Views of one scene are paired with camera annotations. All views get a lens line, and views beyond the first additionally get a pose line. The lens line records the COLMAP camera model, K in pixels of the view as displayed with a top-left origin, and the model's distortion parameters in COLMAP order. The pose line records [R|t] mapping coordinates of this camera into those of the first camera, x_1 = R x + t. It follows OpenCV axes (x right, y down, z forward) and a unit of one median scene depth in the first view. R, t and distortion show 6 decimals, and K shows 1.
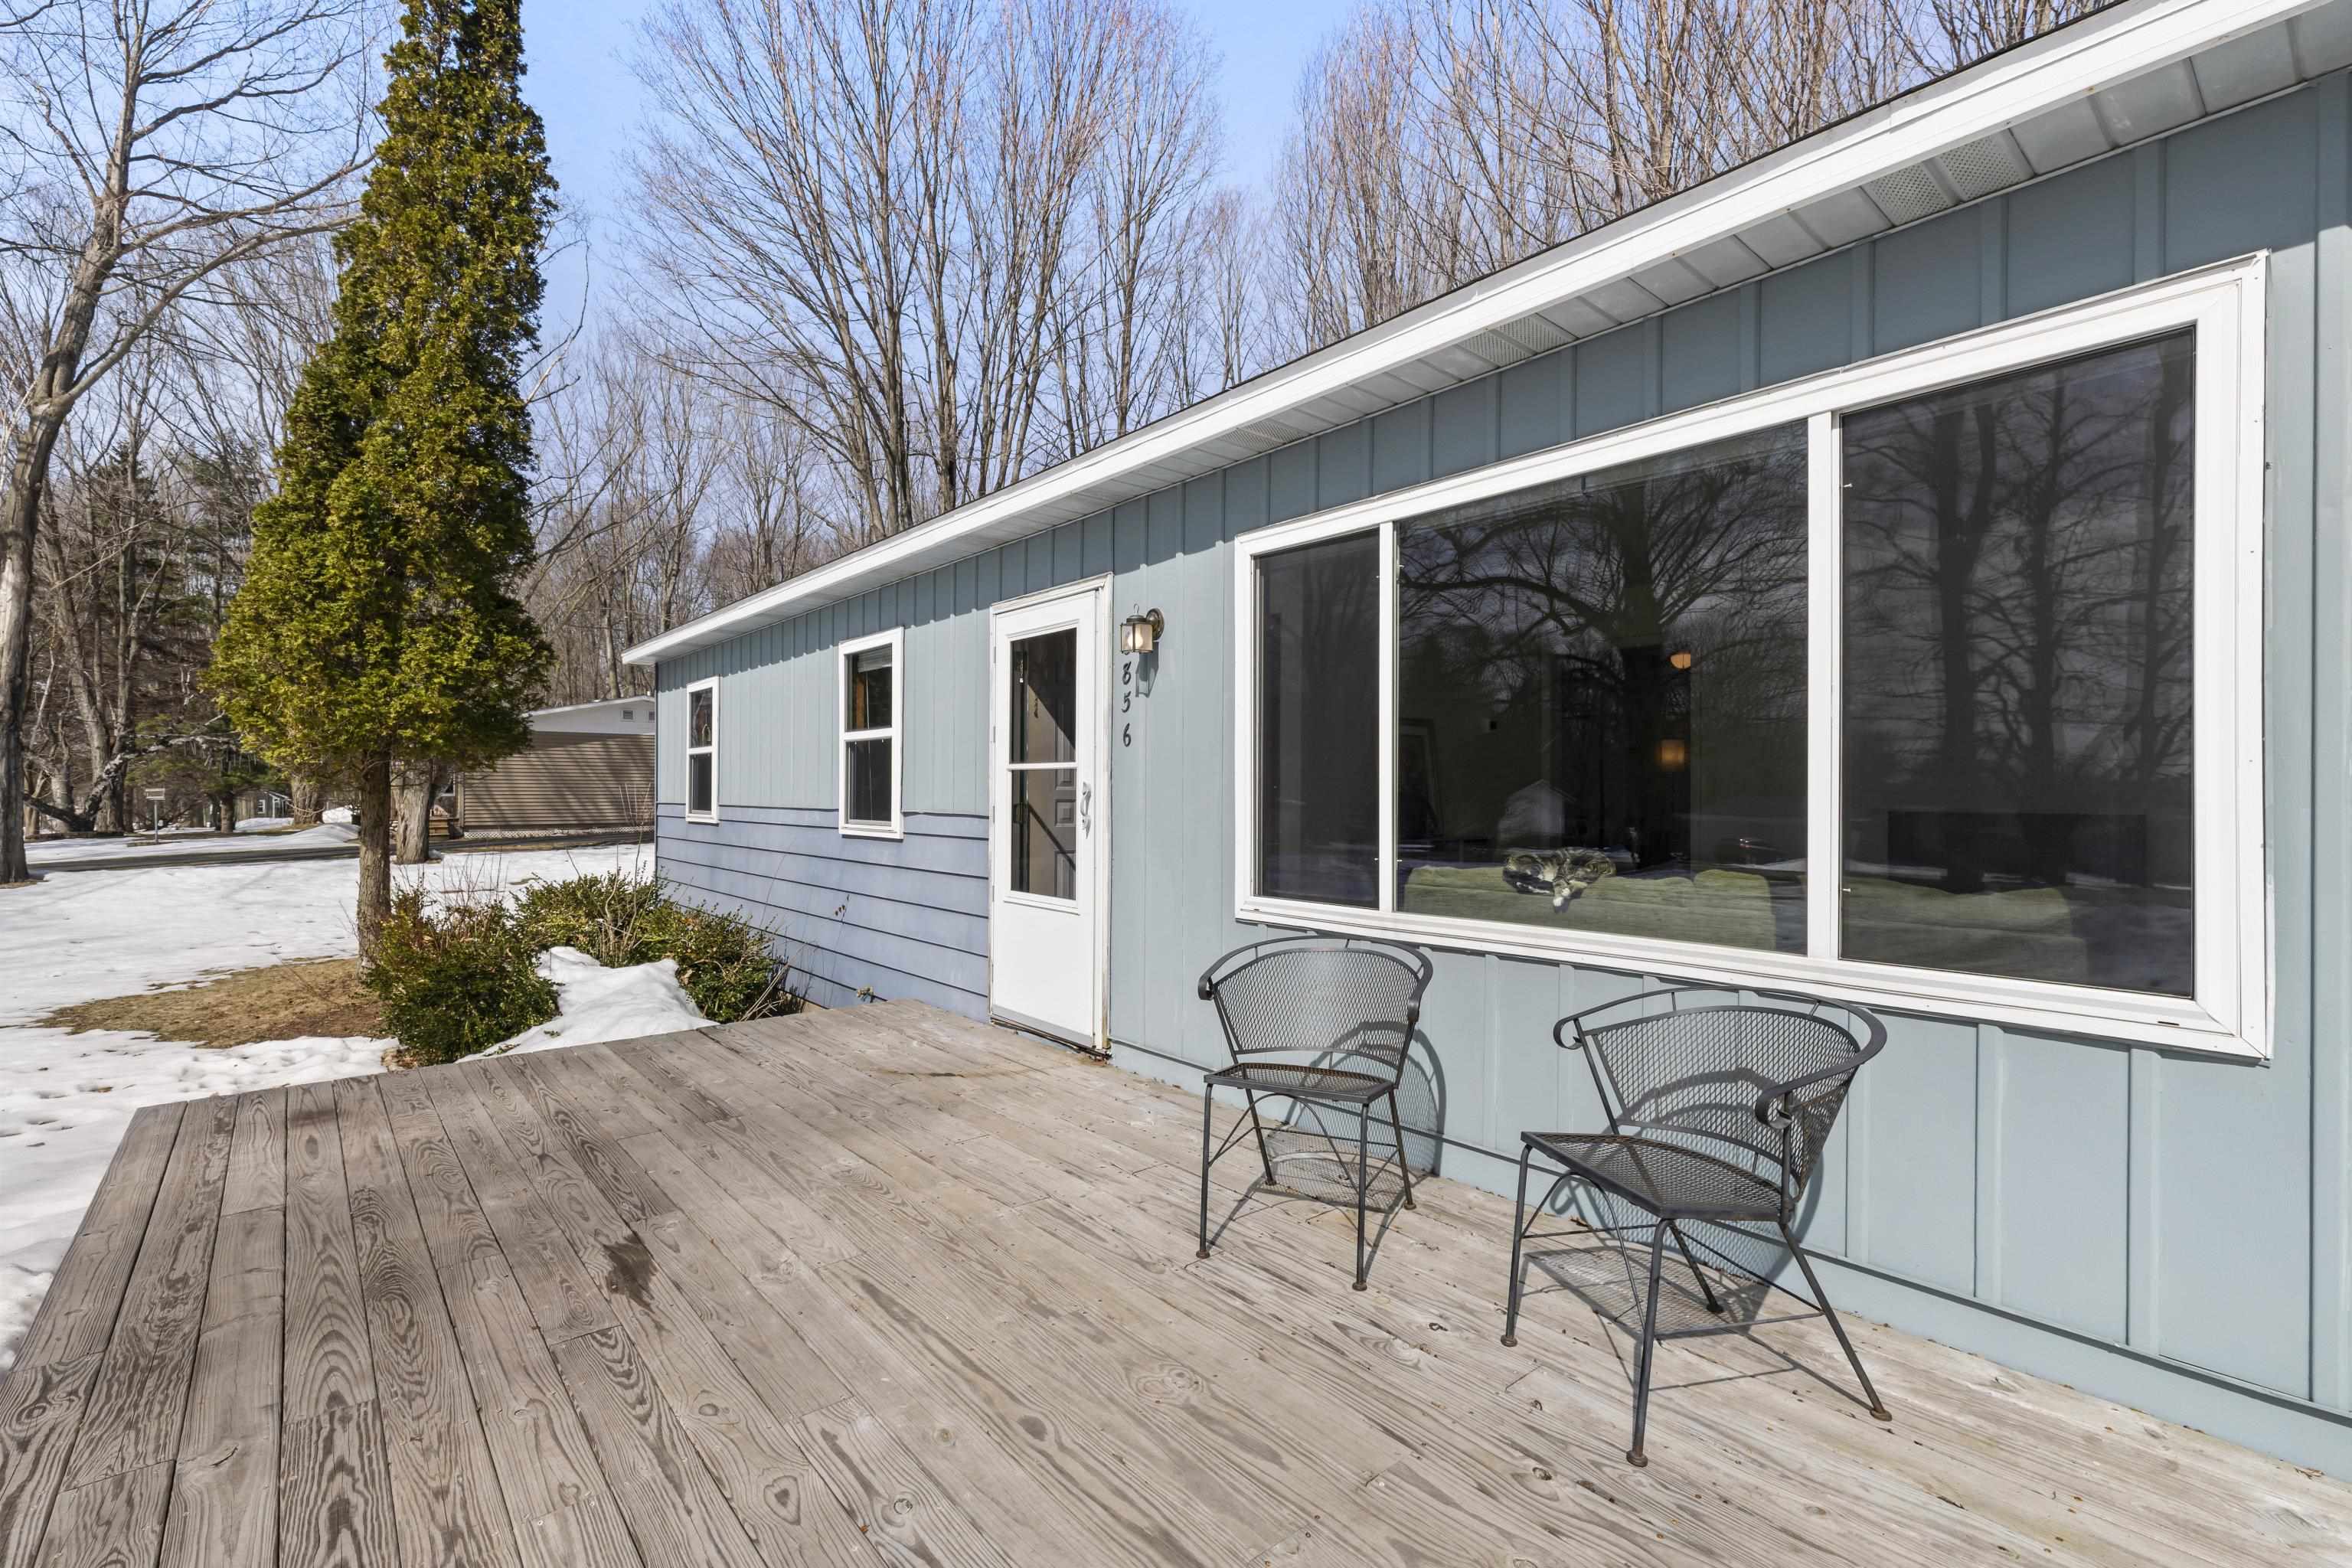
lens RADIAL K [[1119.8, 0, 1141.5], [0, 1119.8, 782.0], [0, 0, 1]] dist [-0.000328, -0.000030]
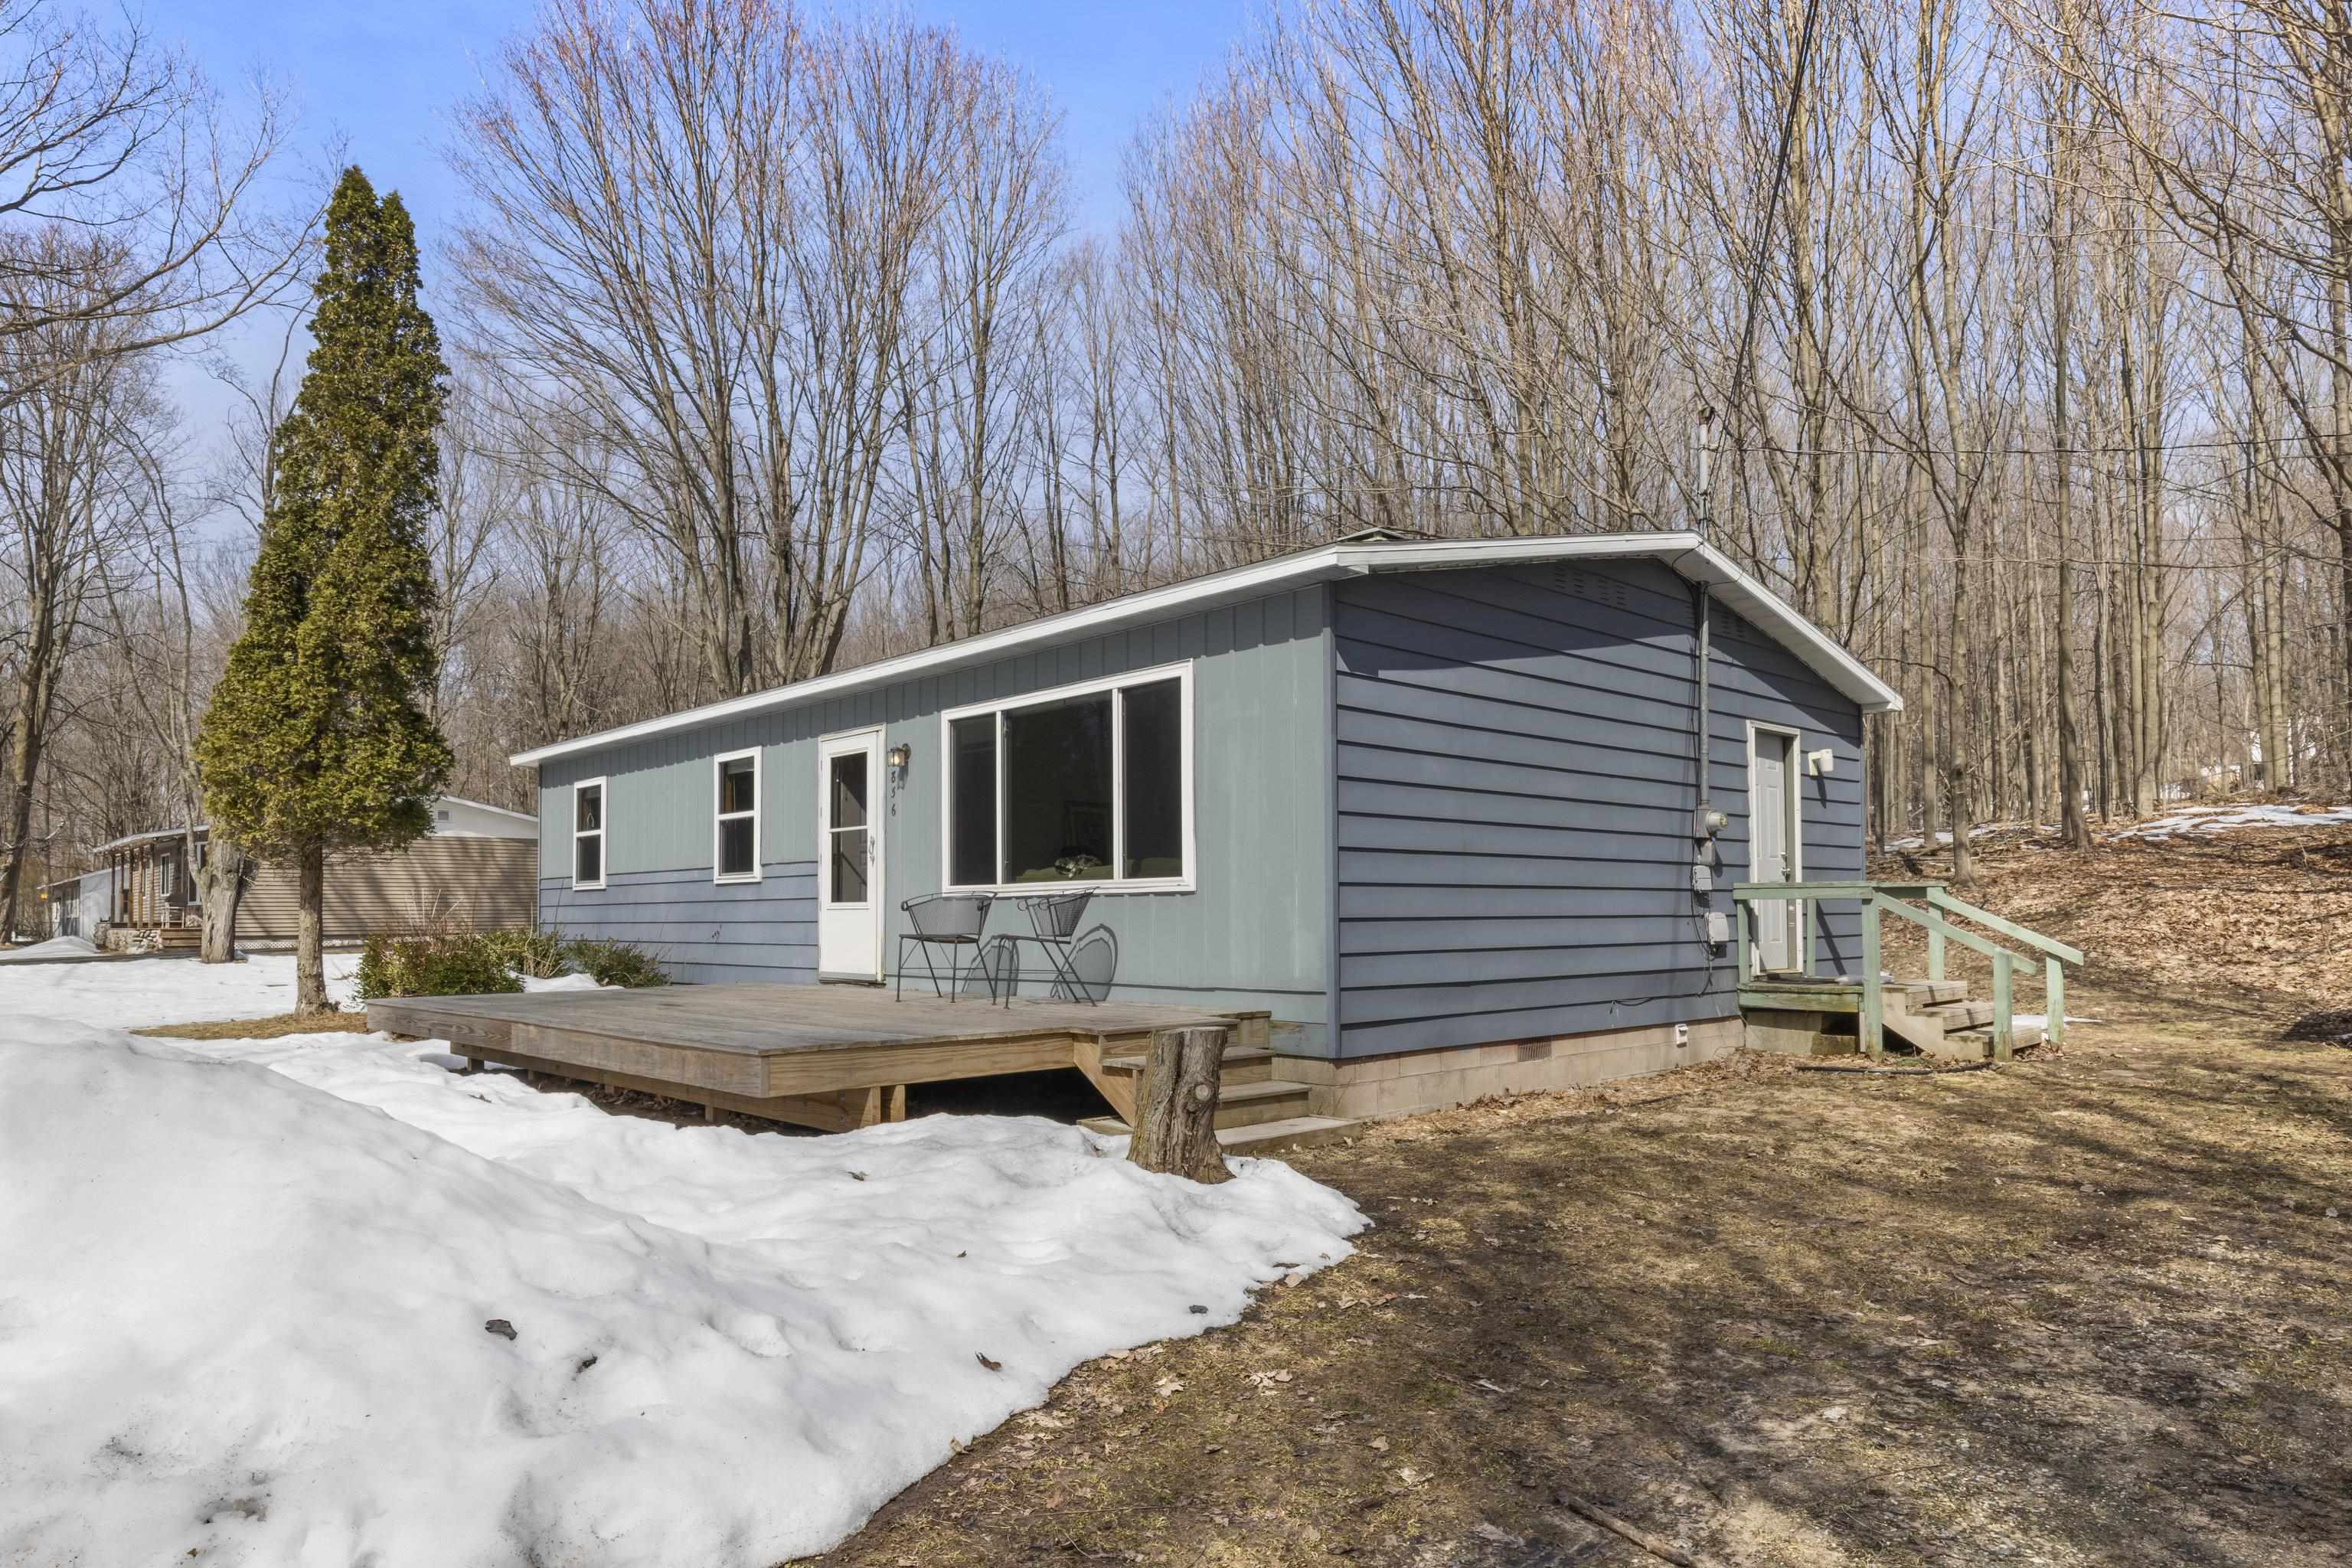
lens RADIAL K [[1397.6, 0, 1181.5], [0, 1397.6, 838.3], [0, 0, 1]] dist [0.075620, -0.001619]
pose [[0.994210, -0.009472, 0.107034, 0.112523], [0.014079, 0.999003, -0.042371, 0.058458], [-0.106526, 0.043632, 0.993352, -0.719824]]
